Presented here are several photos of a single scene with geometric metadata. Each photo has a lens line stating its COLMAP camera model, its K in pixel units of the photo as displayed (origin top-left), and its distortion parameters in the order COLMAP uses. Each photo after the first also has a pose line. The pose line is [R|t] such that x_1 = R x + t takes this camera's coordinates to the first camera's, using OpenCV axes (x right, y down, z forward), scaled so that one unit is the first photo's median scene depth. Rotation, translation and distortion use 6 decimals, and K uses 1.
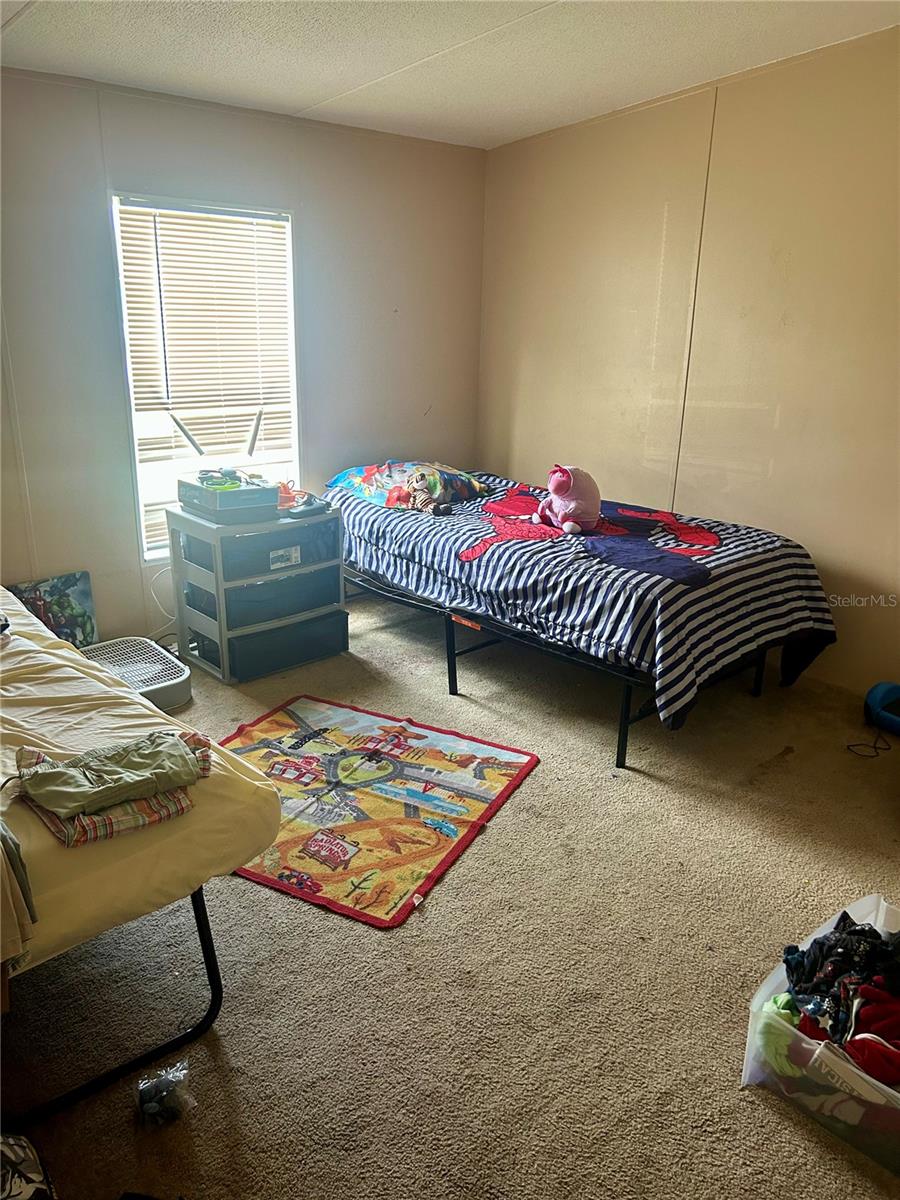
lens RADIAL K [[907.6, 0, 450.0], [0, 907.6, 600.0], [0, 0, 1]] dist [0.055755, -0.066910]
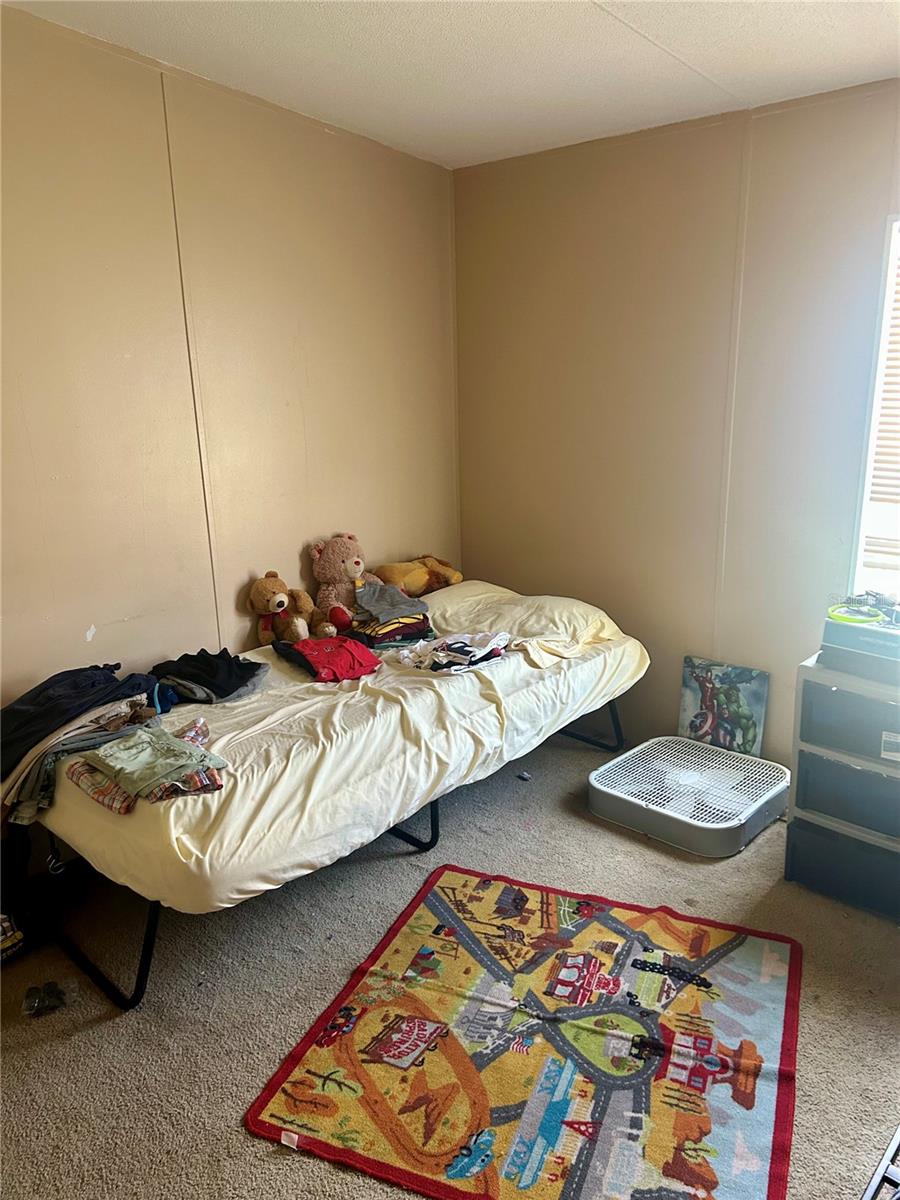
lens RADIAL K [[907.6, 0, 450.0], [0, 907.6, 600.0], [0, 0, 1]] dist [0.055755, -0.066910]
pose [[0.061962, 0.235888, -0.969803, 0.466310], [-0.286428, 0.935001, 0.209123, -0.222741], [0.956096, 0.264821, 0.125500, 0.699920]]
